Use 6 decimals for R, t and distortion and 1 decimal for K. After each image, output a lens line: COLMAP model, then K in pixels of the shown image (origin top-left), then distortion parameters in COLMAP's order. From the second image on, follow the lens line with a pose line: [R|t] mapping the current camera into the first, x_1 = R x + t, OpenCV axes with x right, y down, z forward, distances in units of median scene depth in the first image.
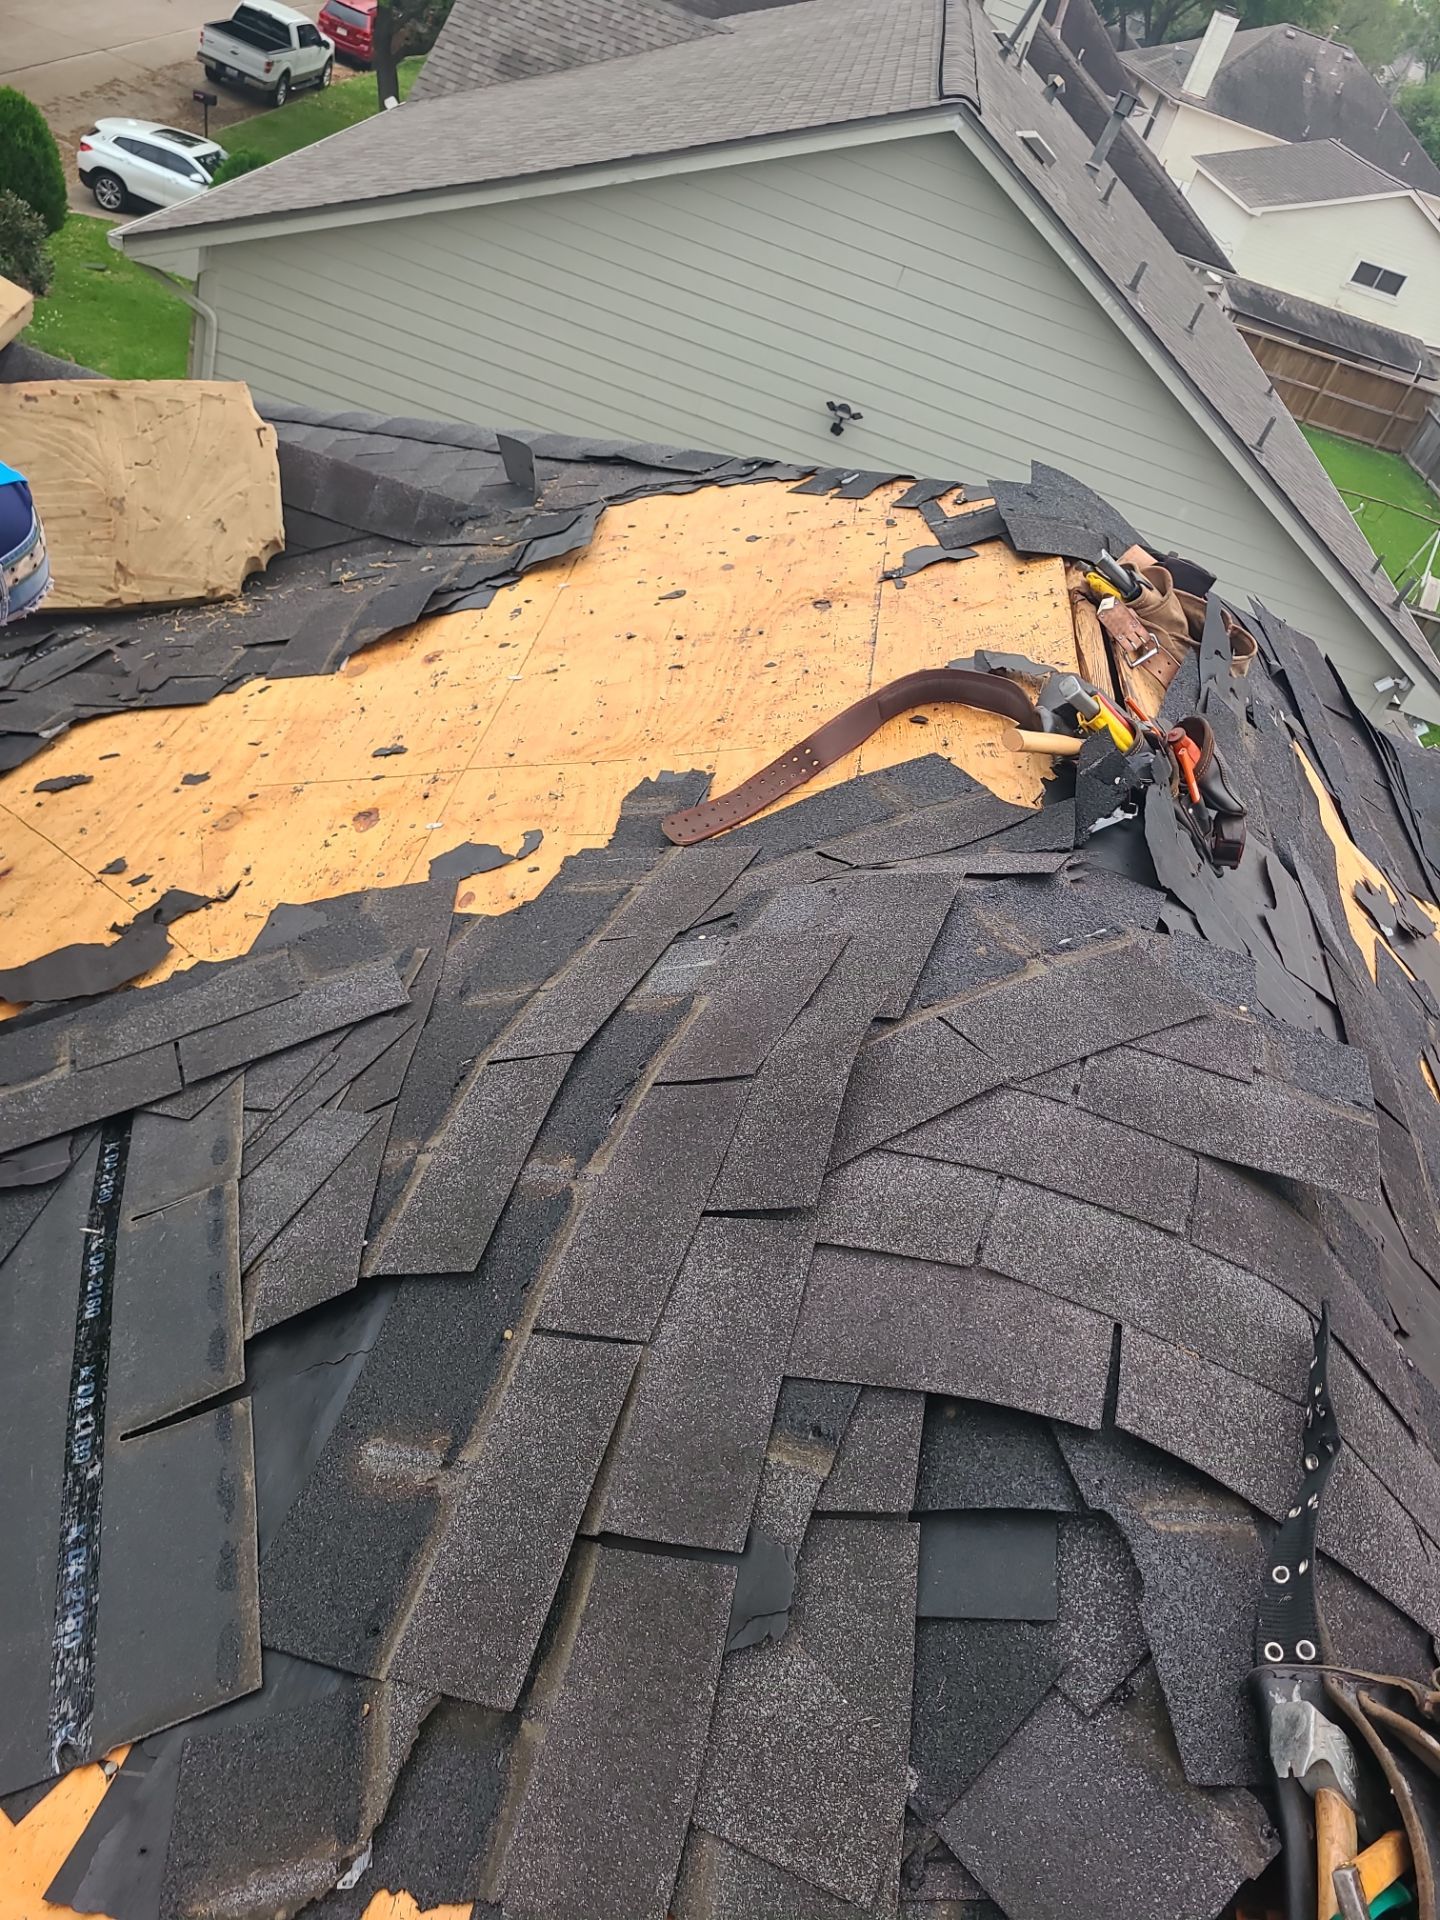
lens RADIAL K [[1407.7, 0, 775.6], [0, 1407.7, 918.7], [0, 0, 1]] dist [0.045389, -0.039705]
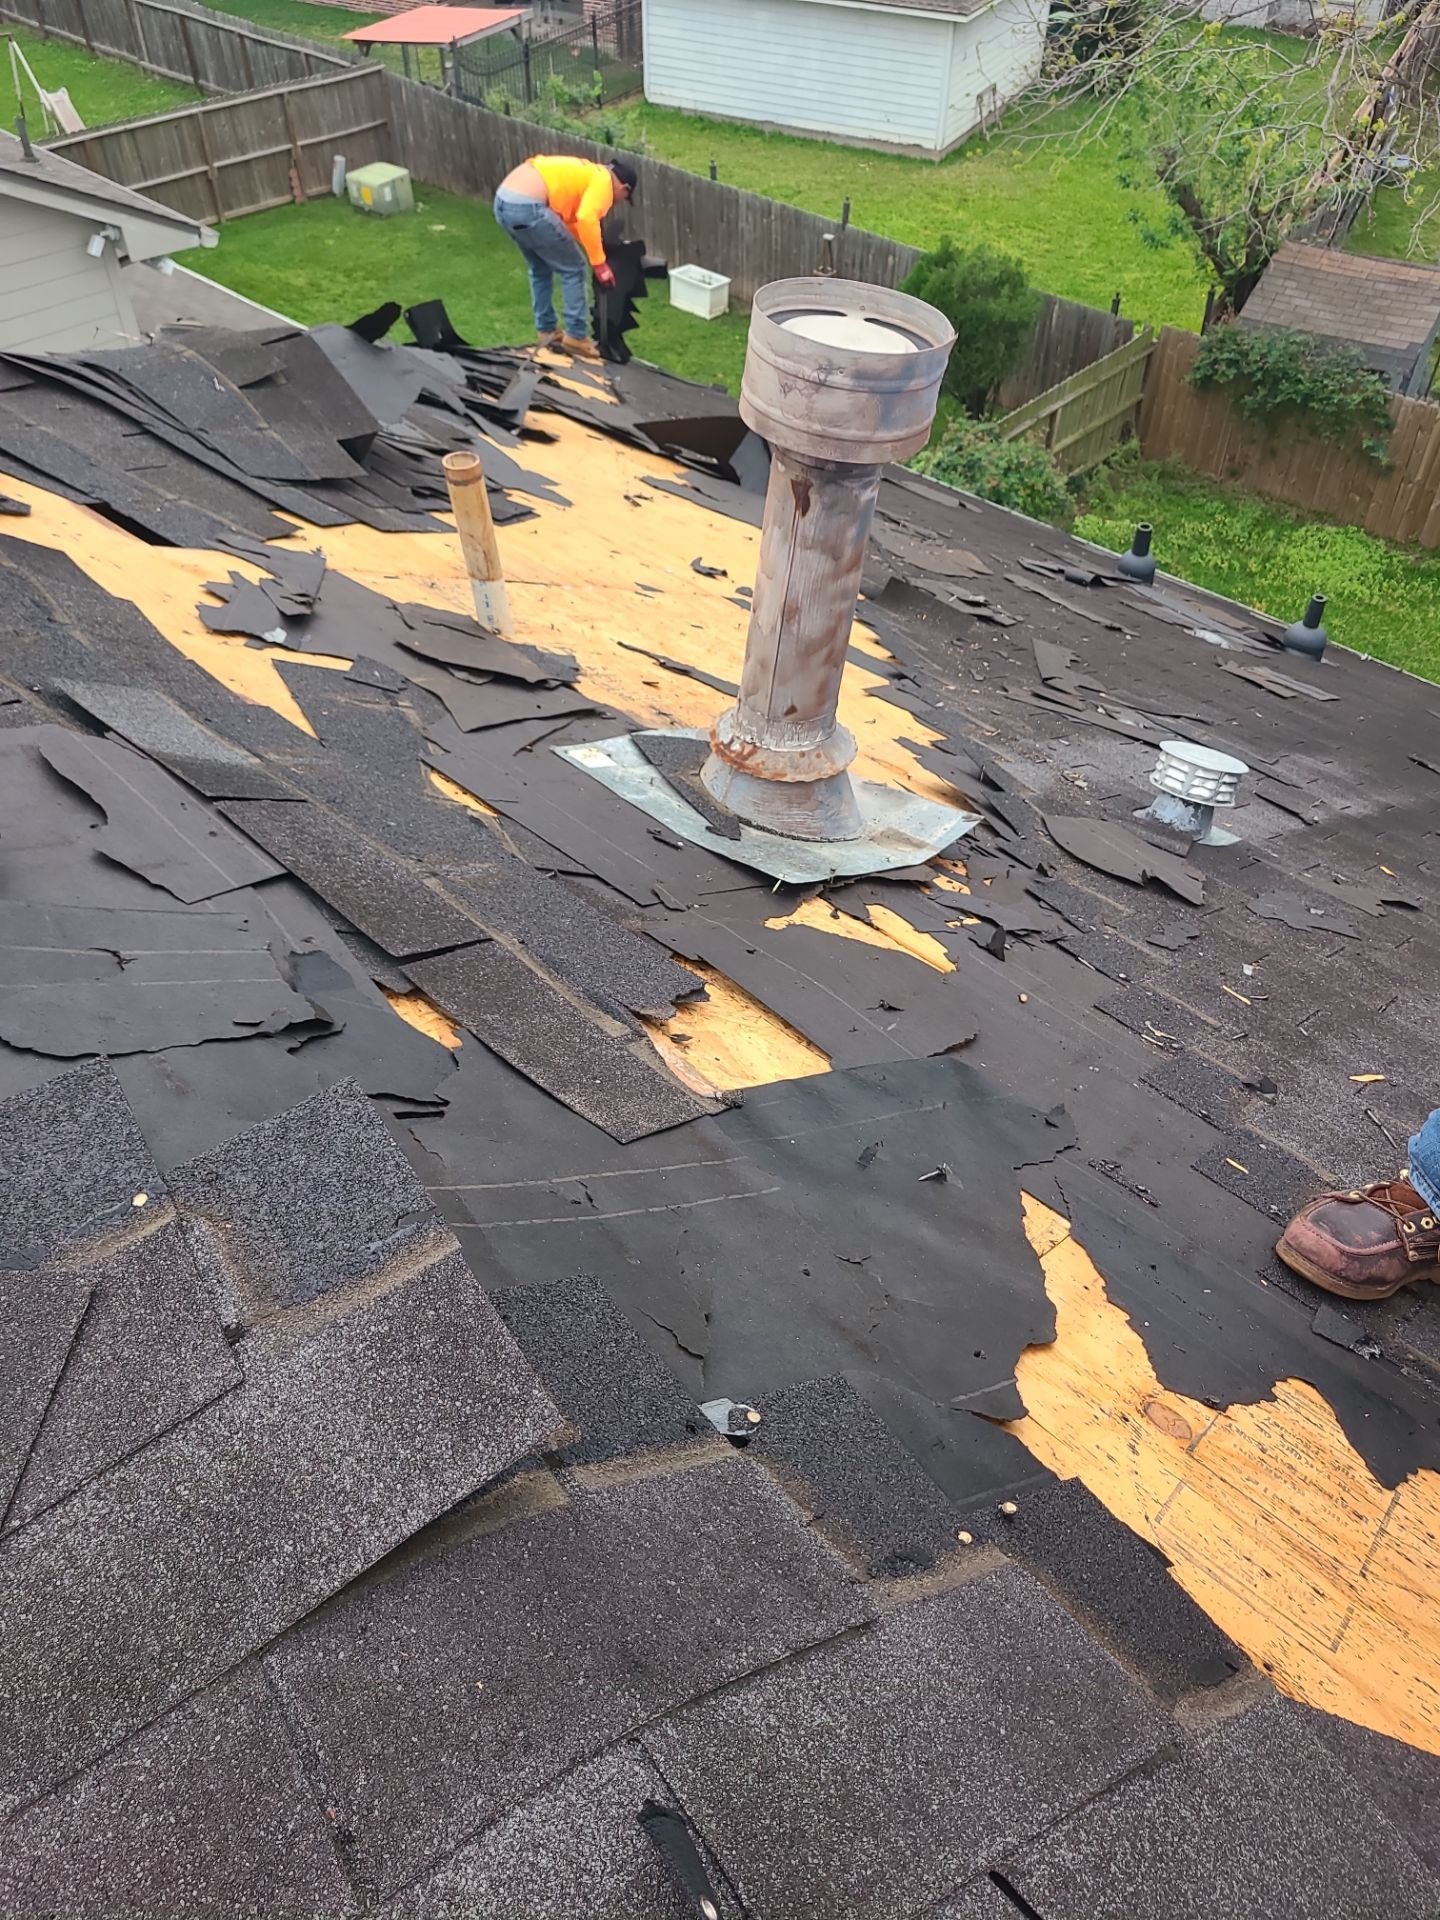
lens RADIAL K [[1422.1, 0, 774.1], [0, 1422.1, 911.1], [0, 0, 1]] dist [0.031146, -0.027470]
pose [[0.555756, -0.744802, 0.369331, 0.204877], [0.614224, 0.667245, 0.421322, -0.052755], [-0.560236, -0.007300, 0.828301, 0.251427]]
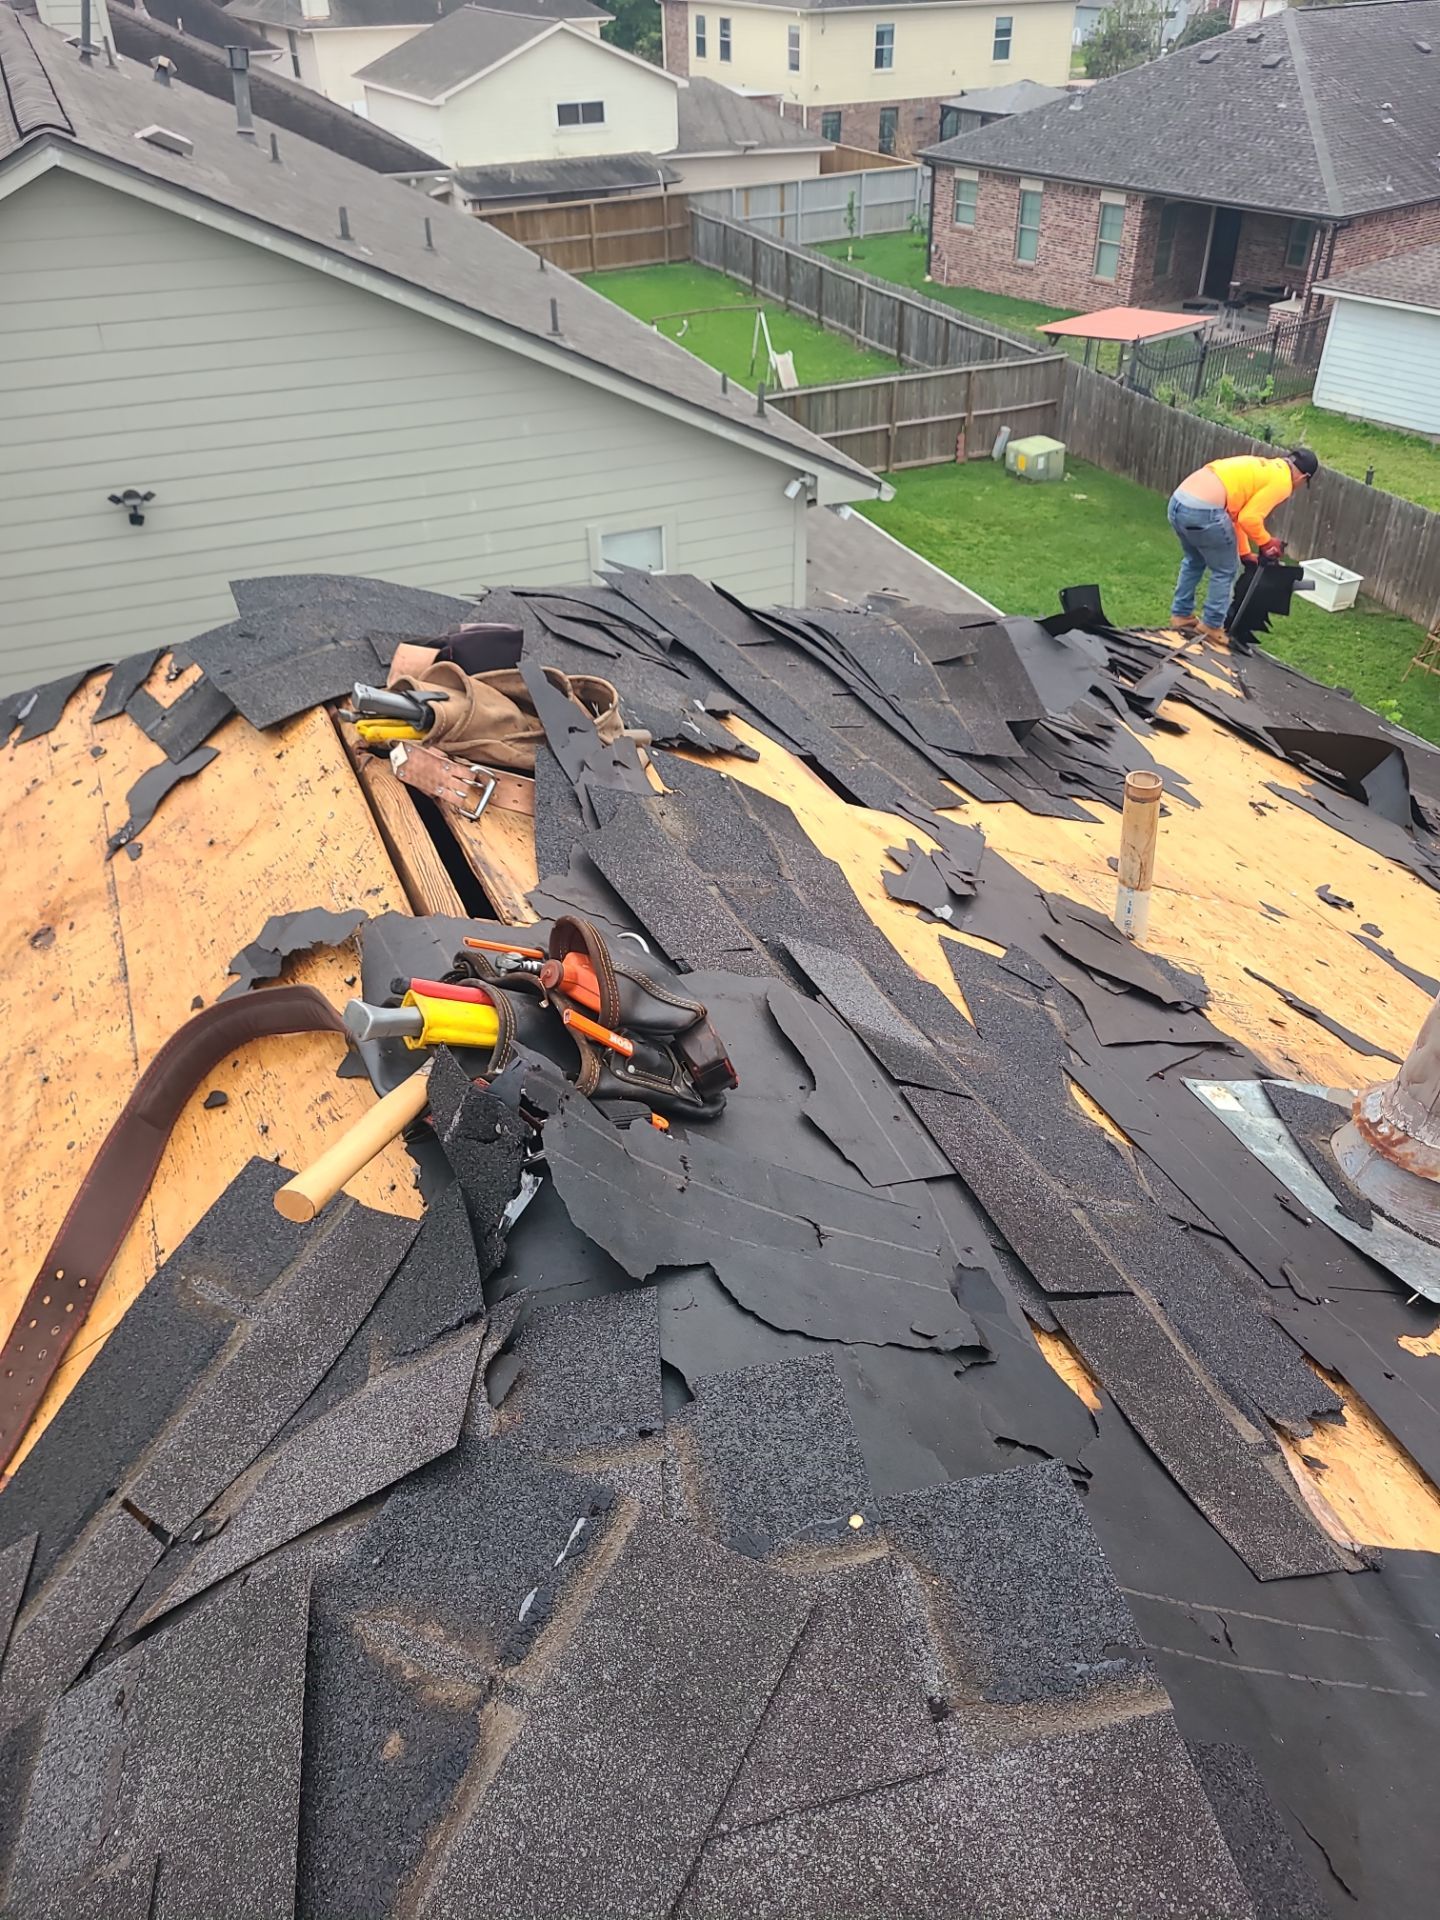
lens RADIAL K [[1422.1, 0, 774.1], [0, 1422.1, 911.1], [0, 0, 1]] dist [0.031146, -0.027470]
pose [[0.817756, -0.526887, 0.231656, 0.178026], [0.518284, 0.849135, 0.101739, -0.129755], [-0.250313, 0.036866, 0.967463, 0.265776]]
